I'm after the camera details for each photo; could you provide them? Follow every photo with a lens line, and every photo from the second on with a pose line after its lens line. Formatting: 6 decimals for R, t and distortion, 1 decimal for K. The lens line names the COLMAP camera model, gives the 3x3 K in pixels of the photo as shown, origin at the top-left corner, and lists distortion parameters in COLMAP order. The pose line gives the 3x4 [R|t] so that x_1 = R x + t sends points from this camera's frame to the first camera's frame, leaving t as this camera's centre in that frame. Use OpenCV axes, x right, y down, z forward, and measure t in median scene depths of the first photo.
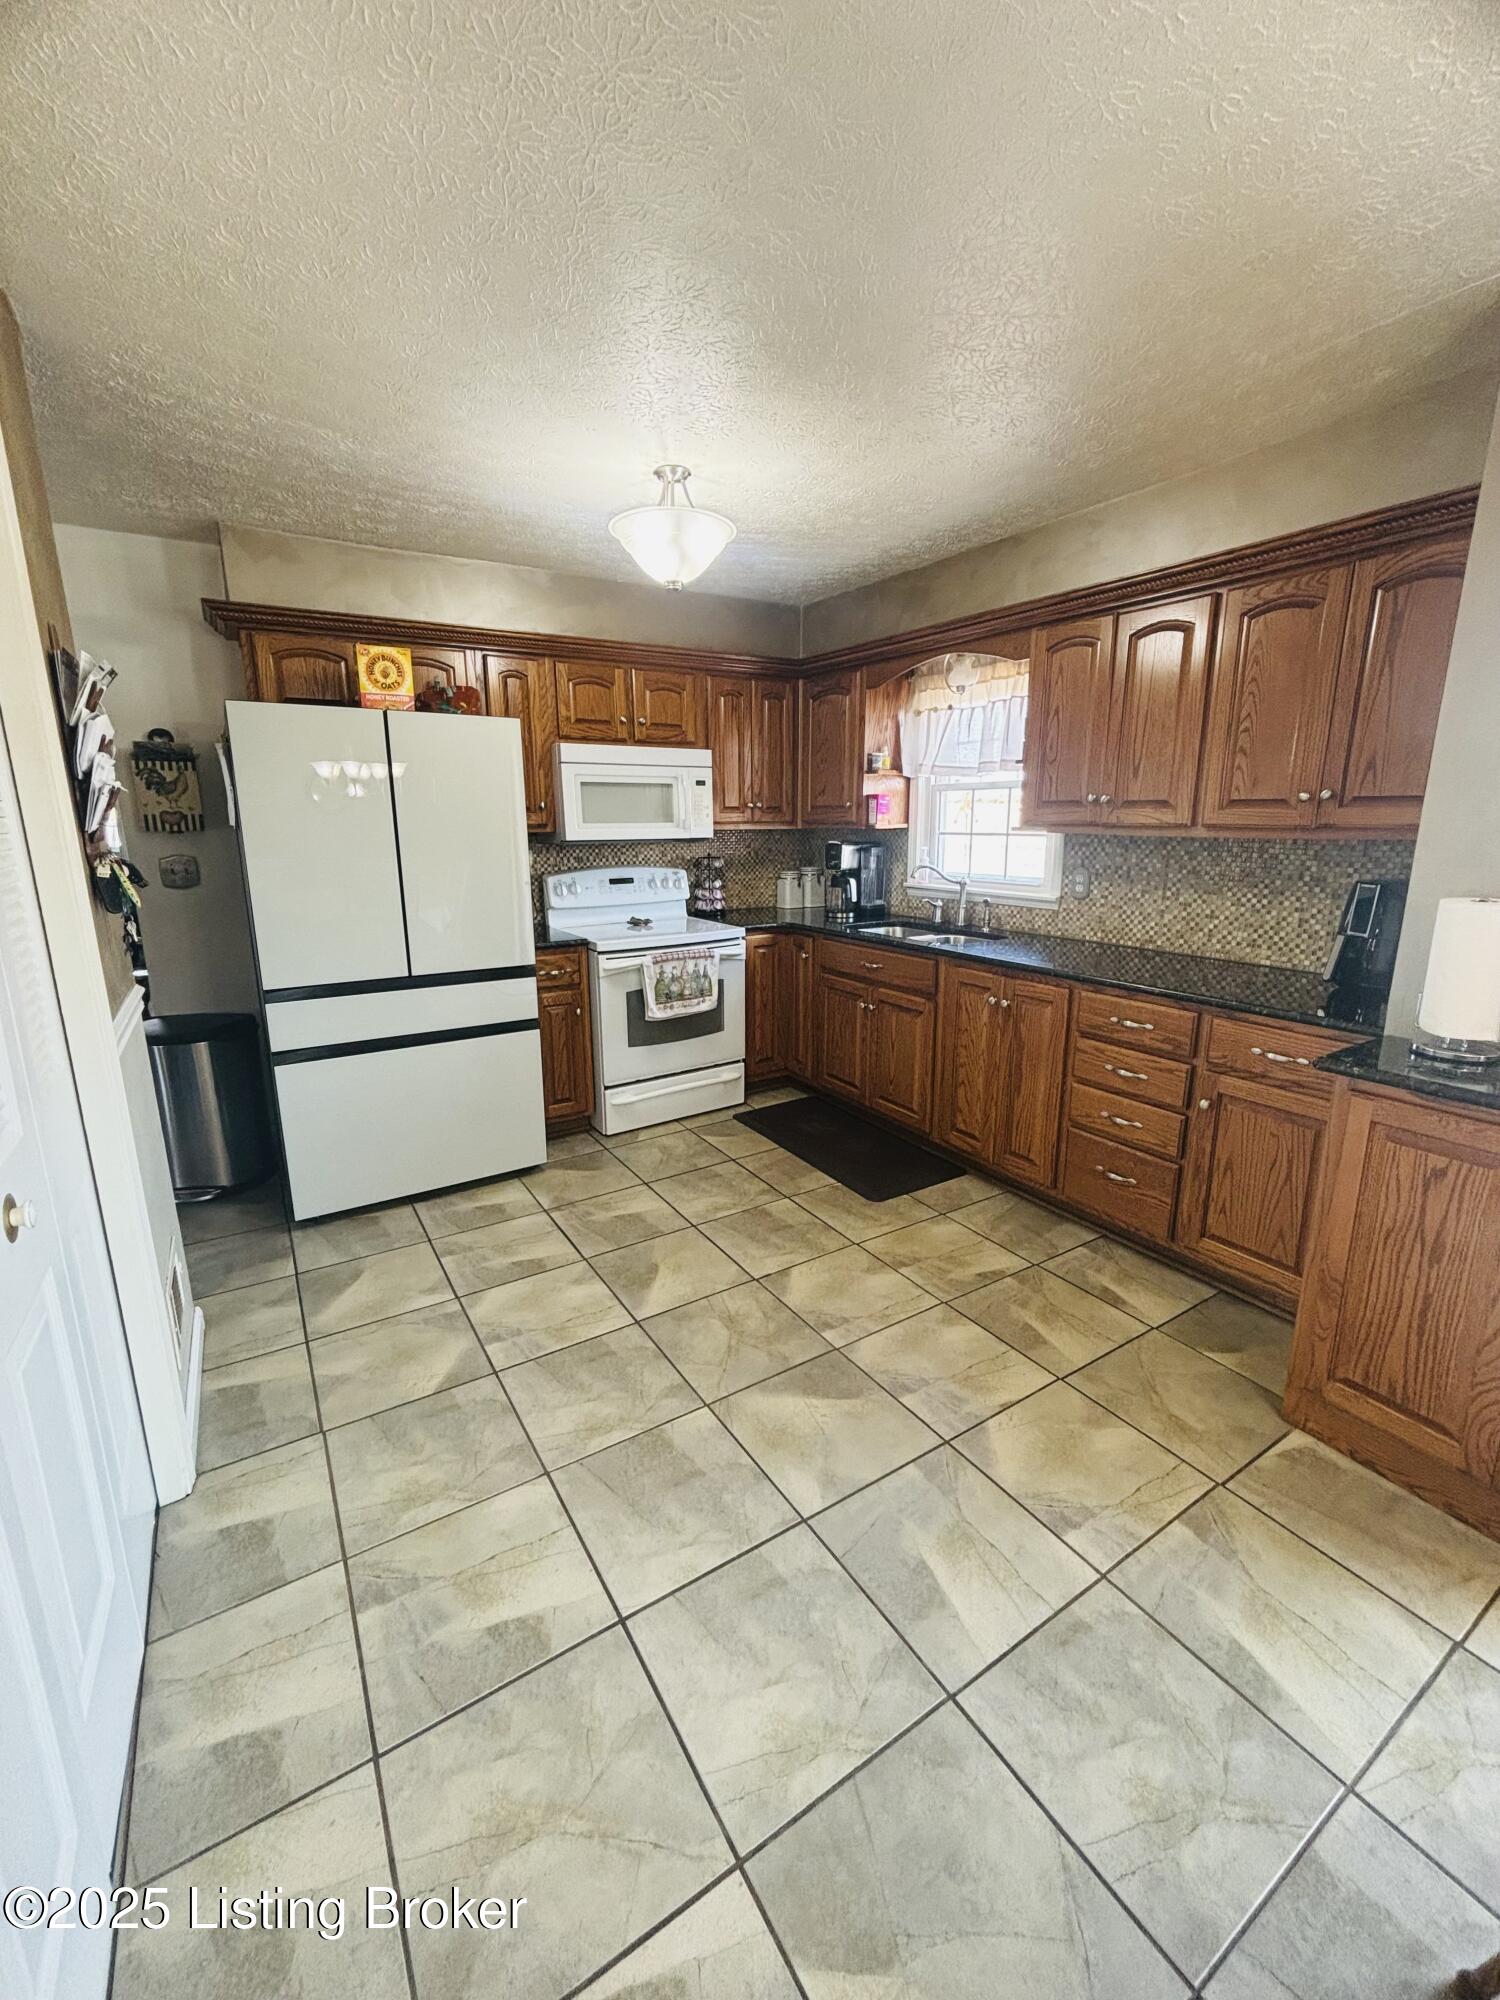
lens RADIAL K [[806.1, 0, 752.4], [0, 806.1, 995.3], [0, 0, 1]] dist [-0.015772, 0.003359]
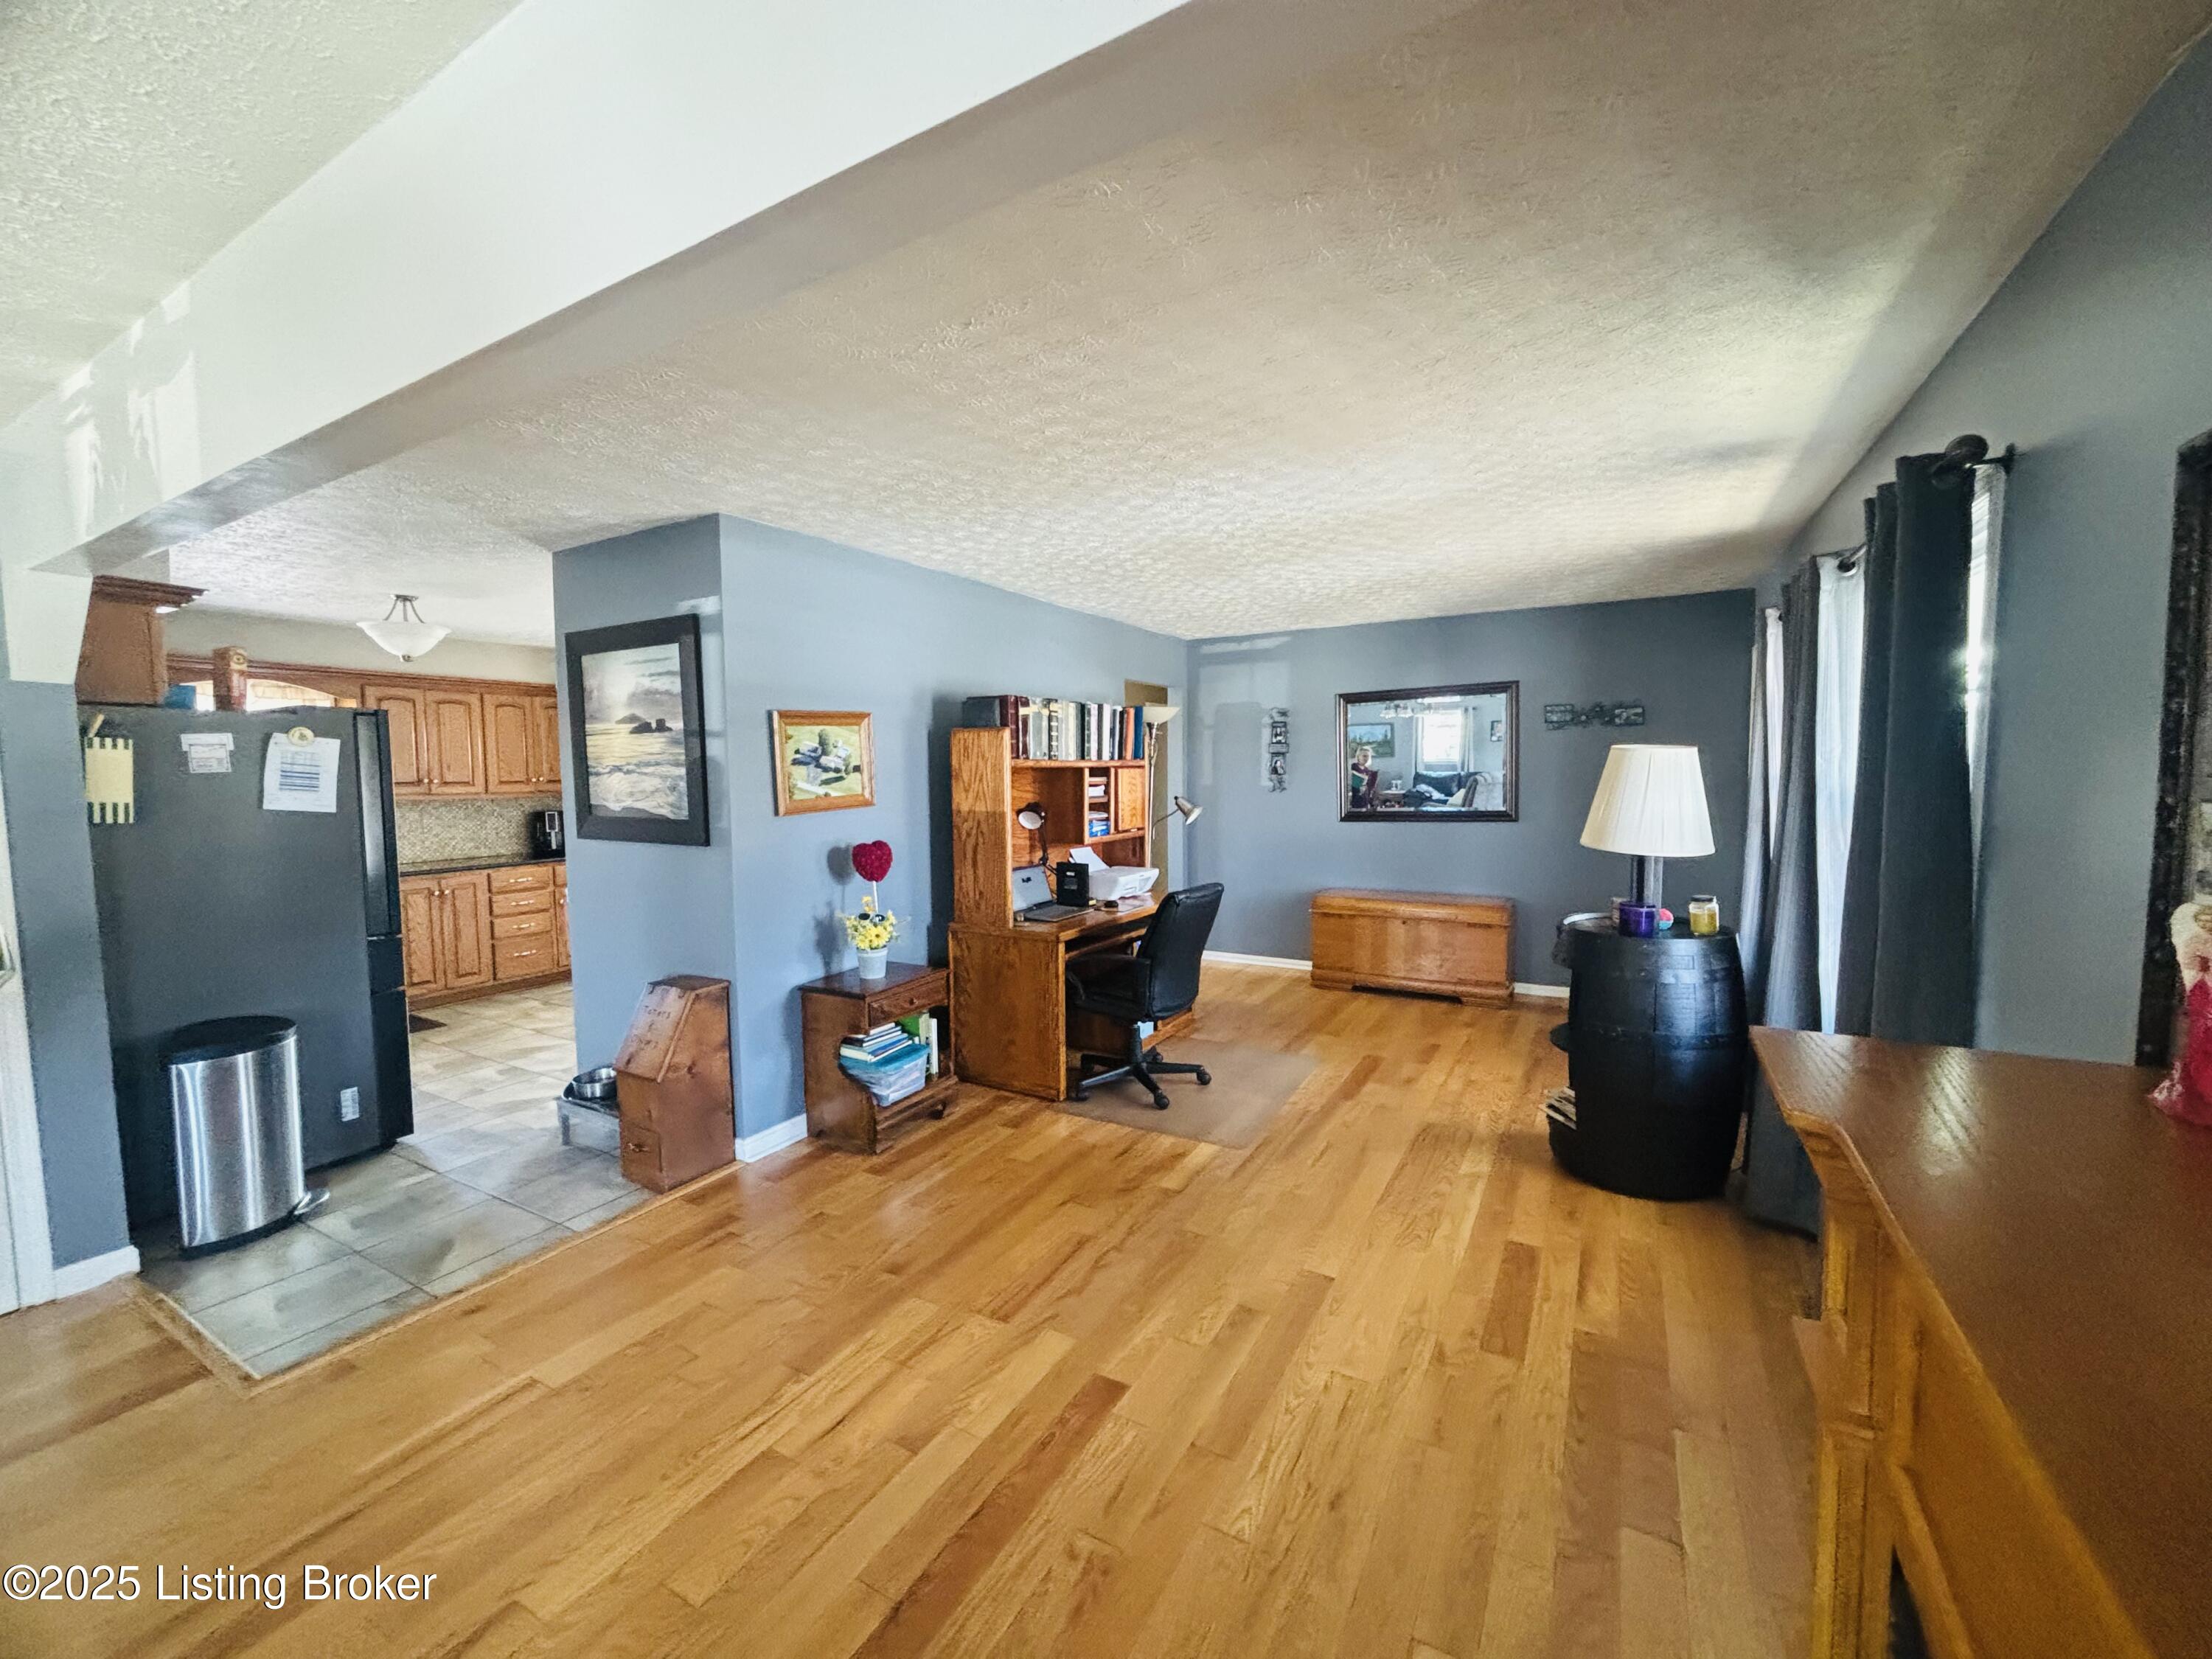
lens RADIAL K [[891.5, 0, 1111.0], [0, 891.5, 830.7], [0, 0, 1]] dist [-0.015772, 0.003359]
pose [[-0.470839, -0.060996, 0.880108, -2.373193], [0.202555, 0.963483, 0.175137, -0.188783], [-0.858651, 0.260731, -0.441290, 0.622489]]
